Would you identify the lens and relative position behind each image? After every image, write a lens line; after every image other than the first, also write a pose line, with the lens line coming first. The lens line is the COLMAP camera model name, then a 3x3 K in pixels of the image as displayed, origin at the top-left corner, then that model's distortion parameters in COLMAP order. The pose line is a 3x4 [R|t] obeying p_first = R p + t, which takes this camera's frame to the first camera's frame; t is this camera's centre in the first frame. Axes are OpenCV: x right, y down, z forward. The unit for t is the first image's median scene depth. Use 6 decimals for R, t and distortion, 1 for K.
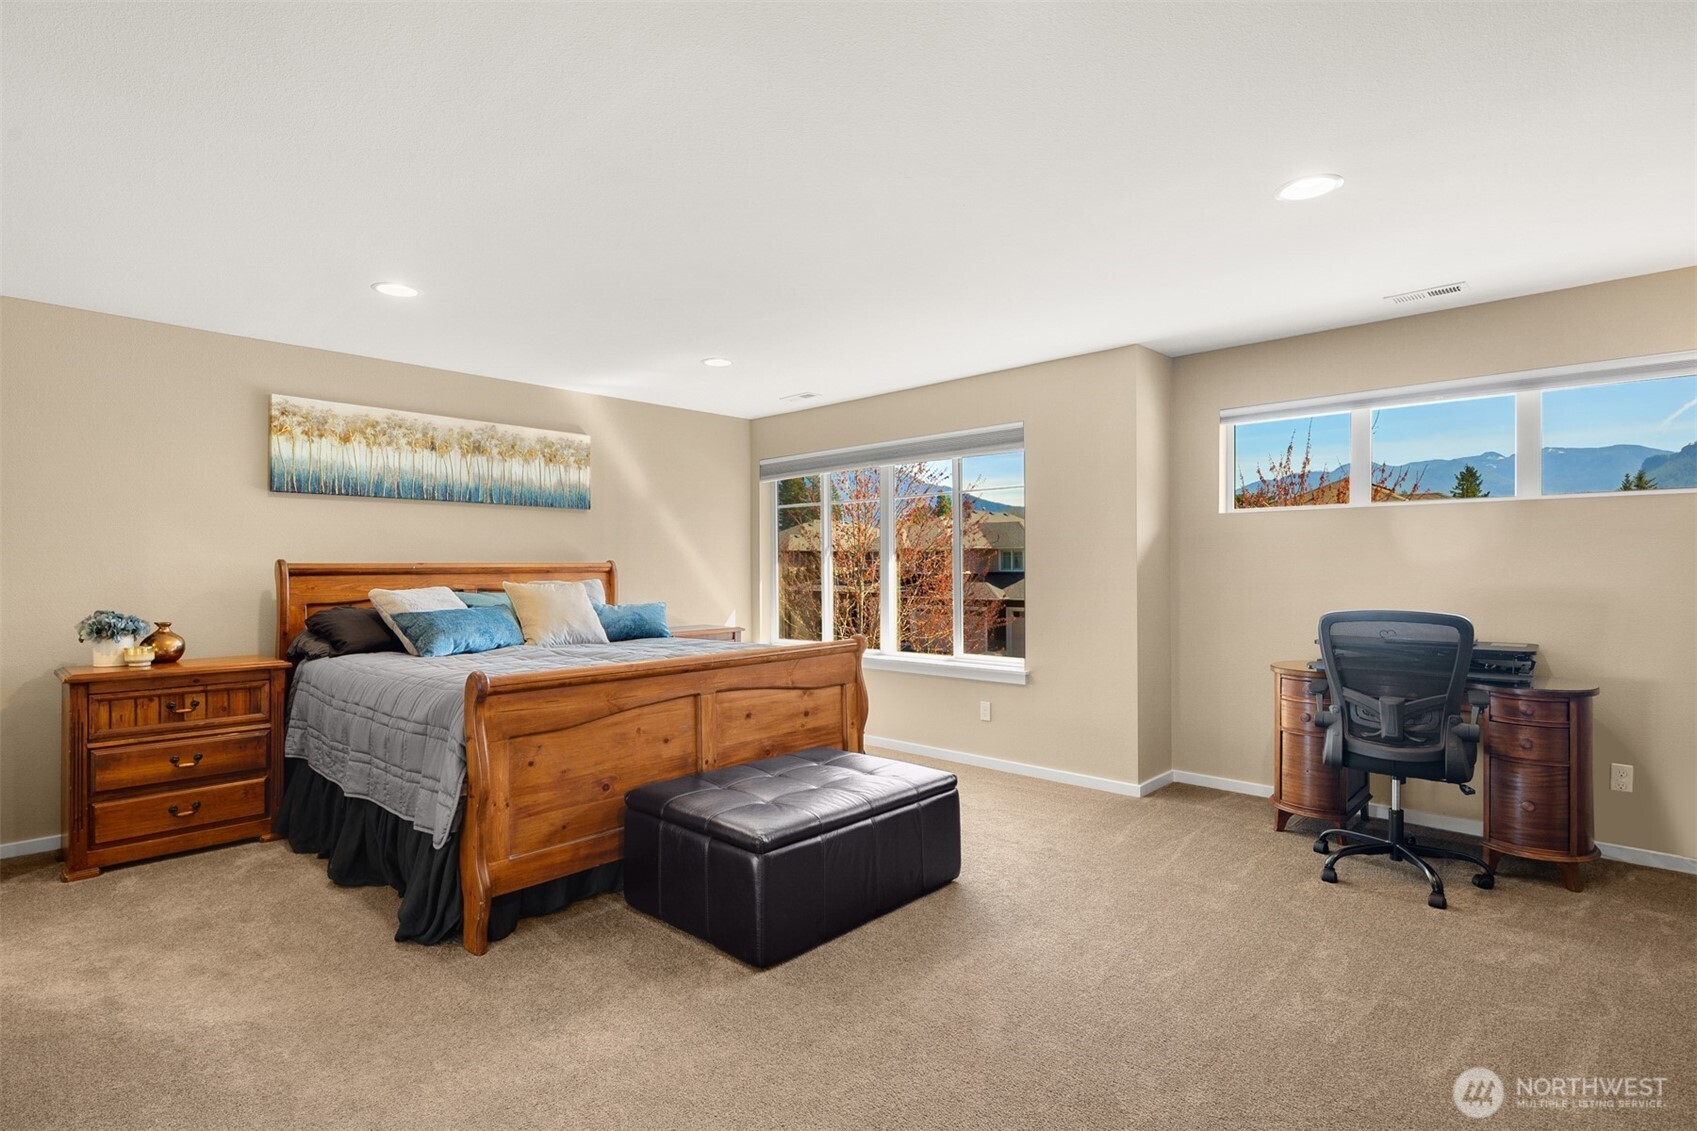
lens RADIAL K [[823.3, 0, 851.4], [0, 823.3, 567.2], [0, 0, 1]] dist [0.003609, -0.003851]
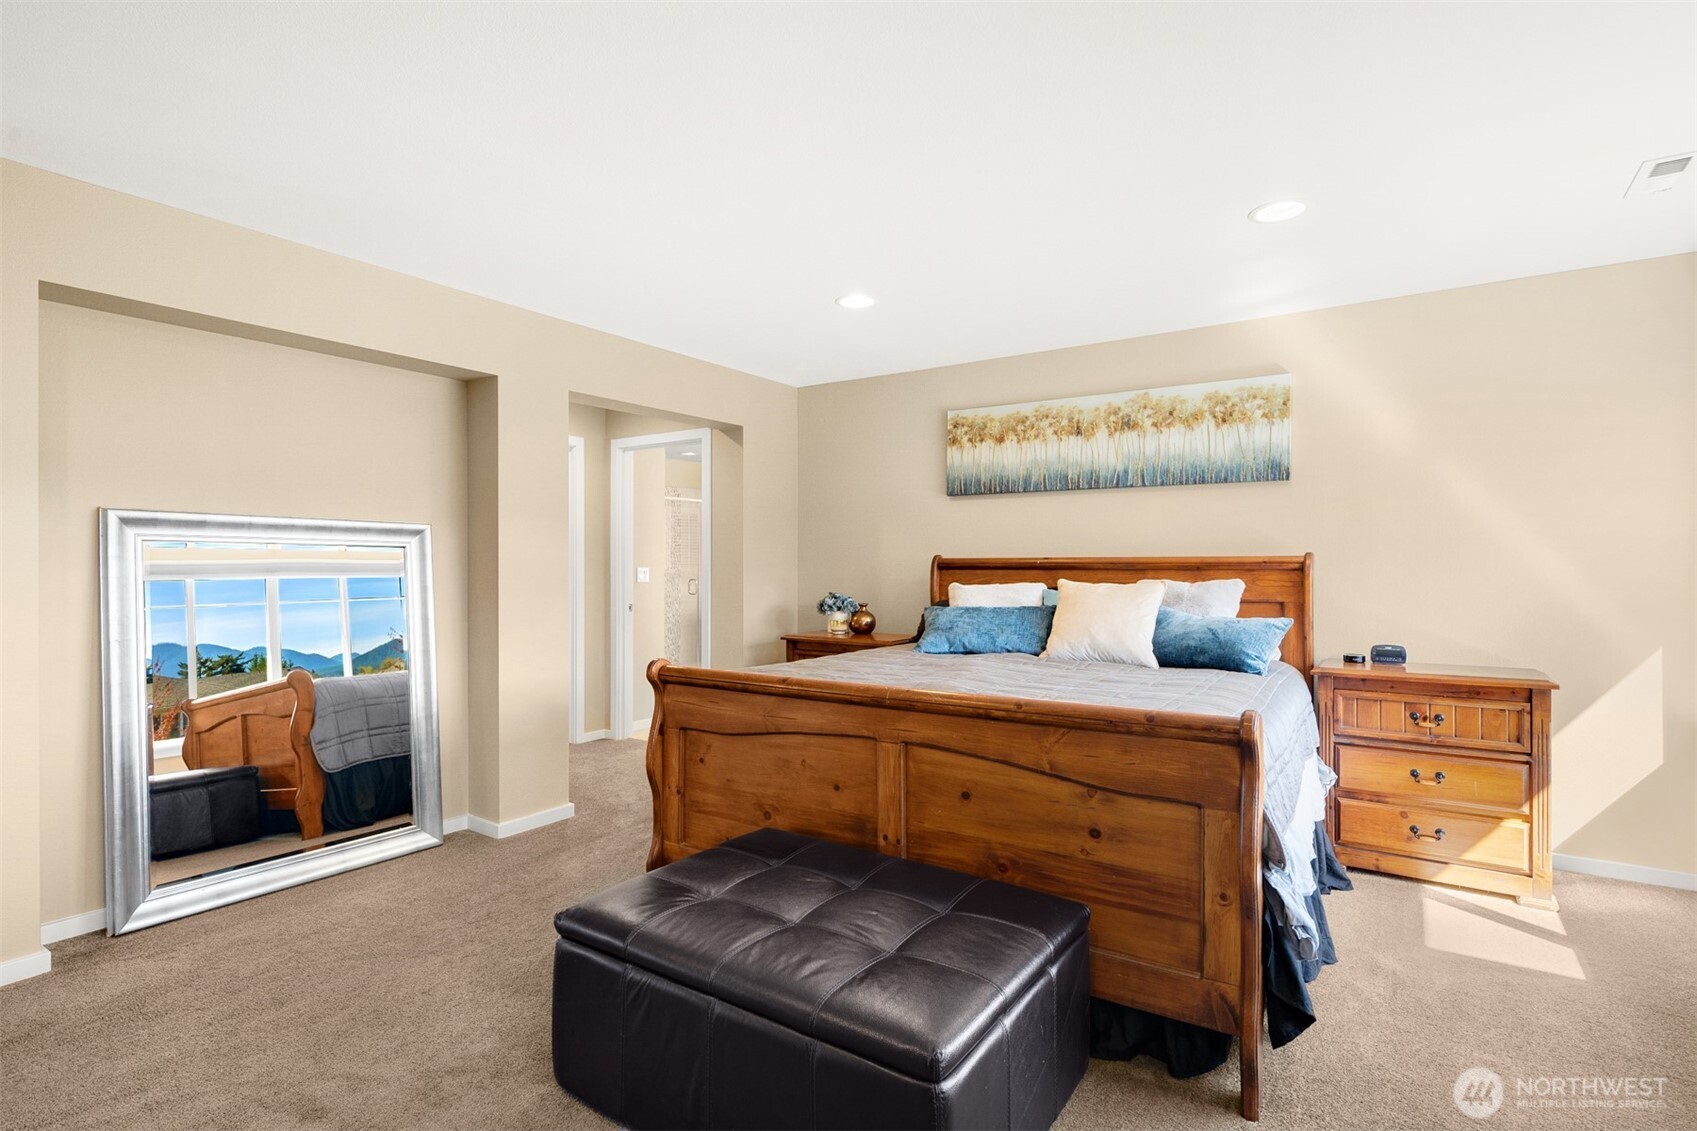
lens RADIAL K [[823.3, 0, 852.6], [0, 823.3, 567.1], [0, 0, 1]] dist [0.003609, -0.003851]
pose [[0.154311, 0.009518, -0.987976, 0.395142], [-0.000728, 0.999954, 0.009520, -0.003021], [0.988022, -0.000750, 0.154311, 0.653462]]
